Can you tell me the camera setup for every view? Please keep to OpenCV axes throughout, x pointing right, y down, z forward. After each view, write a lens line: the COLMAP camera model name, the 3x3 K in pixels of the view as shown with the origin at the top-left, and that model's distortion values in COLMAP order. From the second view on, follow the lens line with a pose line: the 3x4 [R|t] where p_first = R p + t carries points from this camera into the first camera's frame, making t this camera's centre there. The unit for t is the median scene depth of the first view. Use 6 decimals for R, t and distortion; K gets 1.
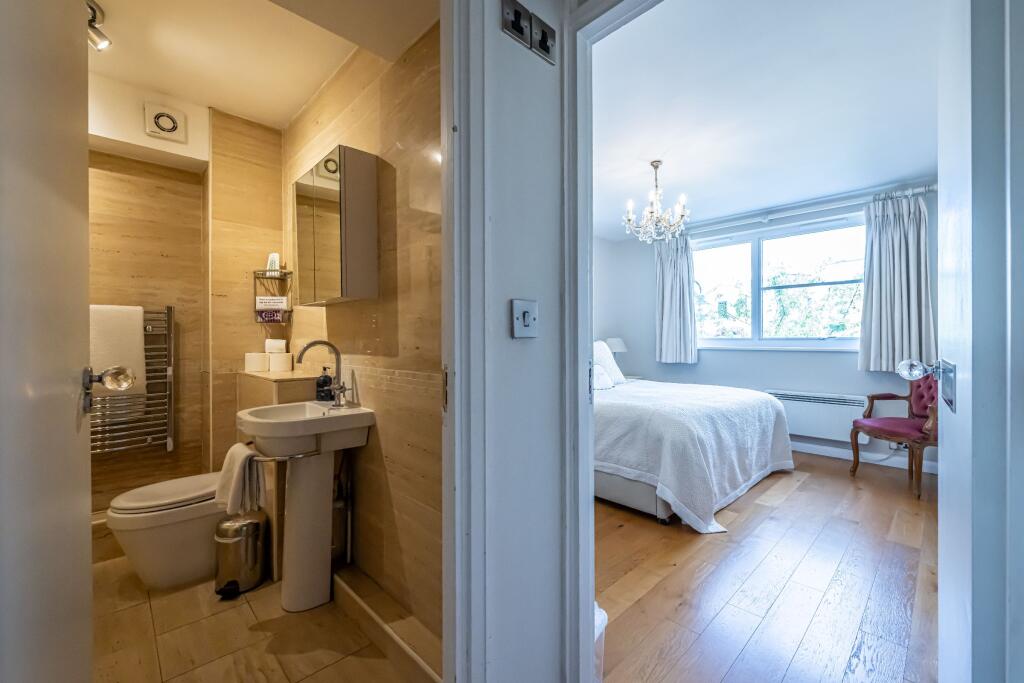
lens RADIAL K [[419.3, 0, 516.5], [0, 419.3, 339.6], [0, 0, 1]] dist [-0.000071, 0.000054]
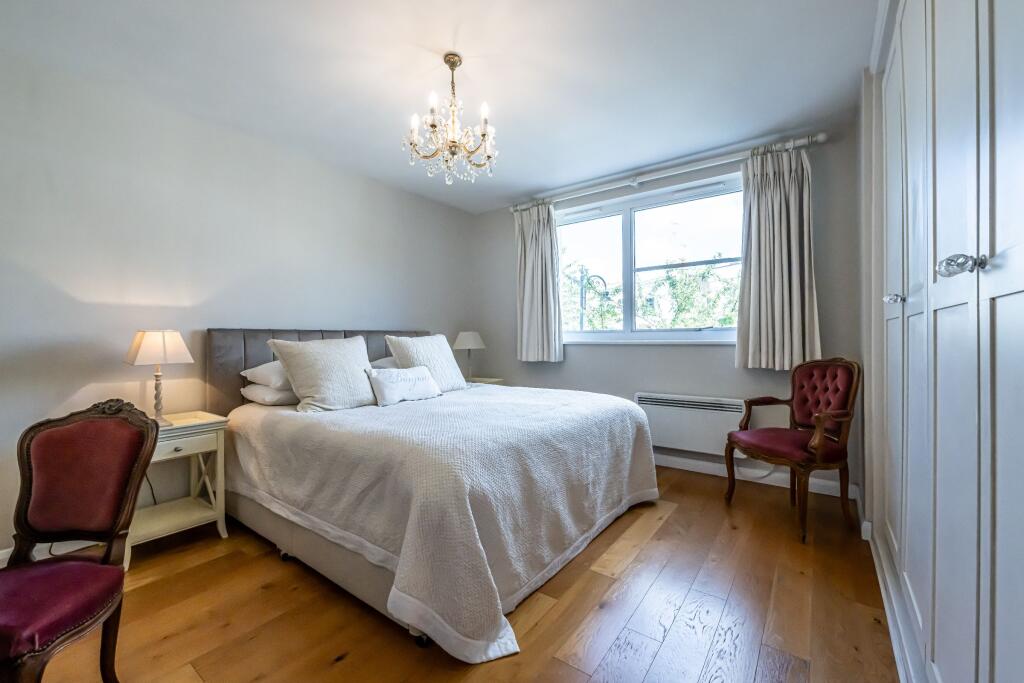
lens RADIAL K [[417.1, 0, 512.0], [0, 417.1, 341.5], [0, 0, 1]] dist [-0.000162, 0.000081]
pose [[0.986195, -0.008482, 0.165371, 0.286724], [0.007371, 0.999946, 0.007335, 0.015704], [-0.165424, -0.006015, 0.986204, 0.310280]]
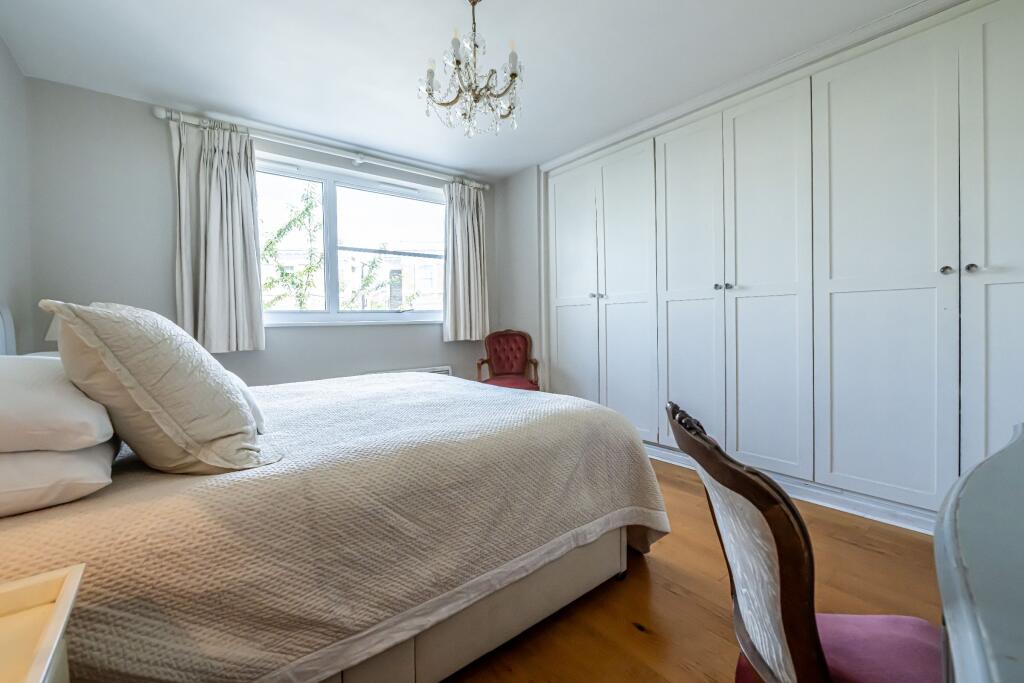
lens RADIAL K [[420.8, 0, 512.0], [0, 420.8, 329.0], [0, 0, 1]] dist [-0.000803, -0.000030]
pose [[0.090383, -0.016854, 0.995764, -0.226096], [0.018947, 0.999705, 0.015201, 0.033506], [-0.995727, 0.017492, 0.090676, 0.824306]]
